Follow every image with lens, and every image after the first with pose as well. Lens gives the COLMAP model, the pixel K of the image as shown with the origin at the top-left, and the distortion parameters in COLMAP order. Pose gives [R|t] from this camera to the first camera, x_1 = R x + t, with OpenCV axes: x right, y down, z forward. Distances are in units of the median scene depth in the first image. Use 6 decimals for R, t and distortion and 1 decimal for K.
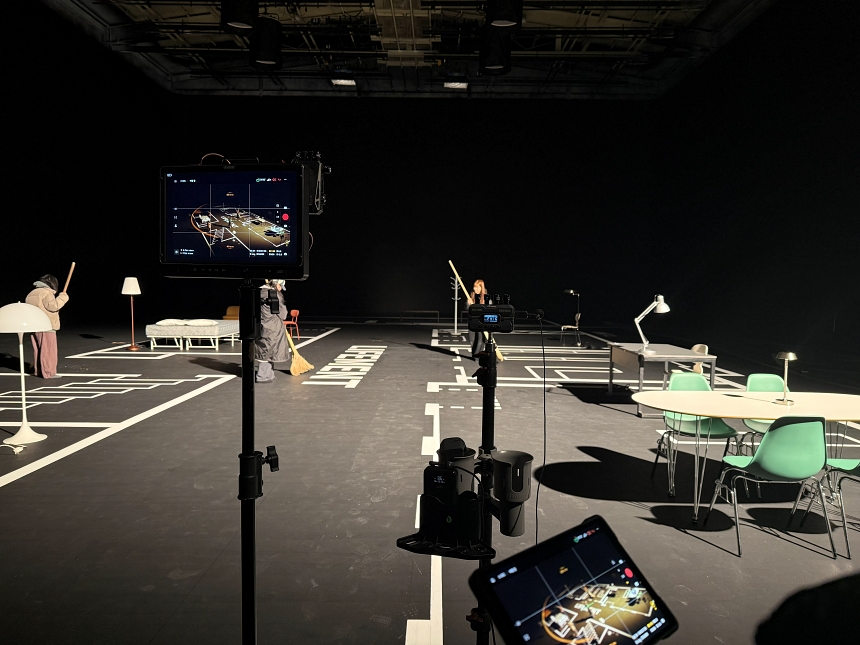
lens RADIAL K [[620.3, 0, 430.8], [0, 620.3, 306.7], [0, 0, 1]] dist [0.003715, -0.001468]
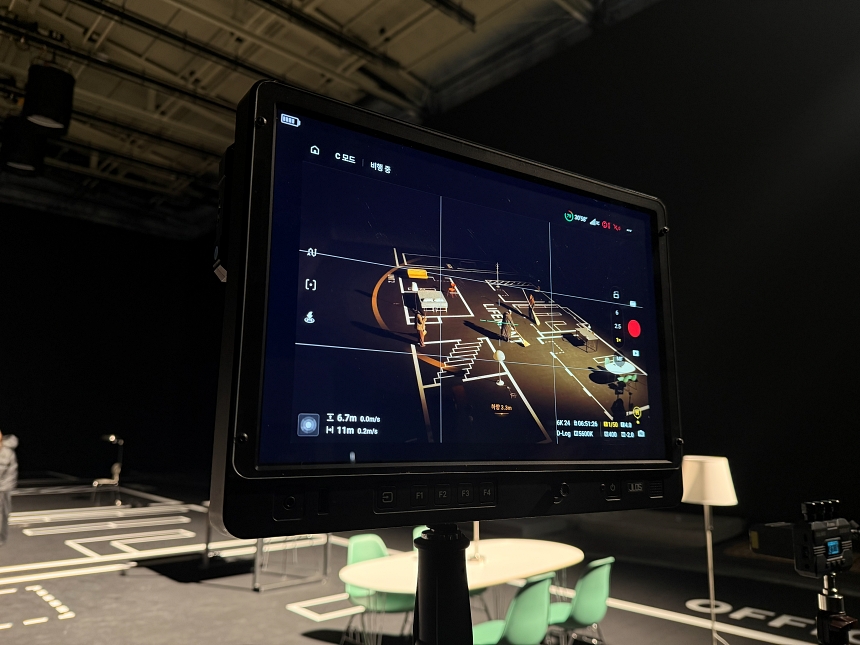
lens RADIAL K [[620.3, 0, 430.8], [0, 620.3, 306.7], [0, 0, 1]] dist [0.003715, -0.001468]
pose [[0.725965, 0.126354, 0.676025, -0.092675], [0.027555, 0.976844, -0.212171, -0.013731], [-0.687179, 0.172657, 0.705673, 0.134979]]
